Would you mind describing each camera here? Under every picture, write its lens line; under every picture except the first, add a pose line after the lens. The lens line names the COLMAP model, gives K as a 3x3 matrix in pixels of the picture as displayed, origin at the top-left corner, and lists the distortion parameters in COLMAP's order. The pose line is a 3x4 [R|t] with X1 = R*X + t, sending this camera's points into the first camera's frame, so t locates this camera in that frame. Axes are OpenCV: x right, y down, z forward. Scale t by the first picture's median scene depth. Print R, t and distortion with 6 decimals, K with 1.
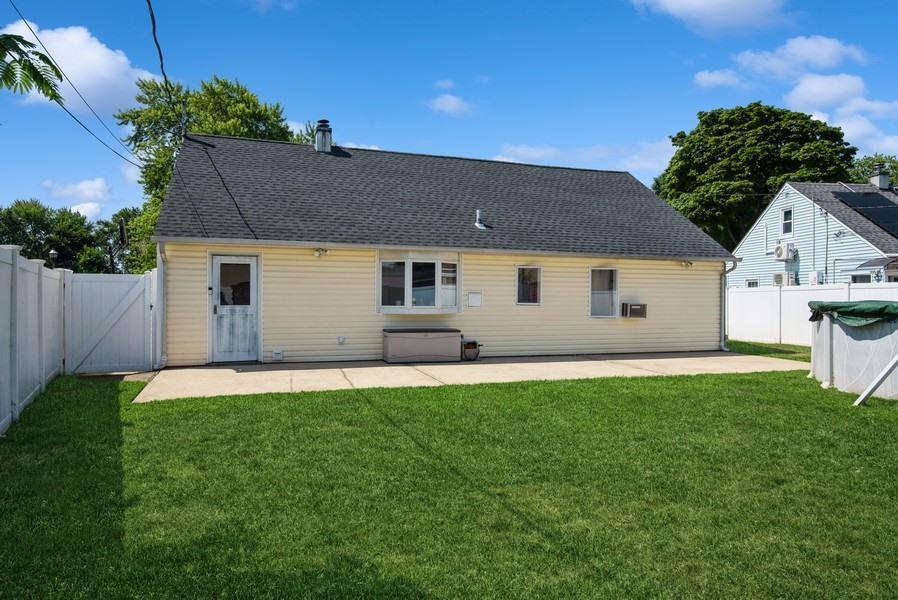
lens RADIAL K [[553.7, 0, 449.0], [0, 553.7, 300.0], [0, 0, 1]] dist [-0.005804, -0.001828]
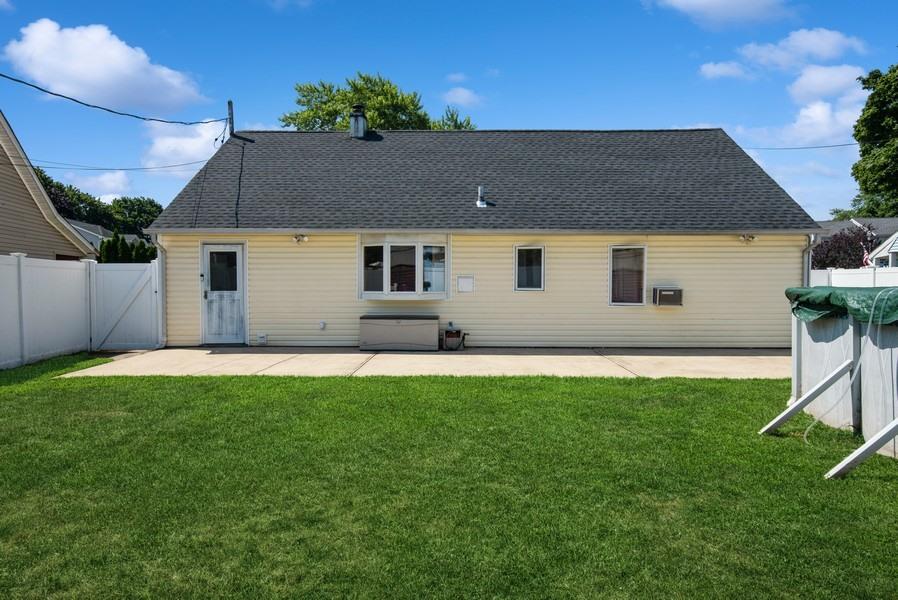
lens RADIAL K [[561.2, 0, 449.0], [0, 561.2, 300.0], [0, 0, 1]] dist [-0.000650, -0.001619]
pose [[0.946672, 0.005310, -0.322154, 0.331266], [0.004115, 0.999583, 0.028569, -0.001849], [0.322172, -0.028371, 0.946256, 0.106665]]
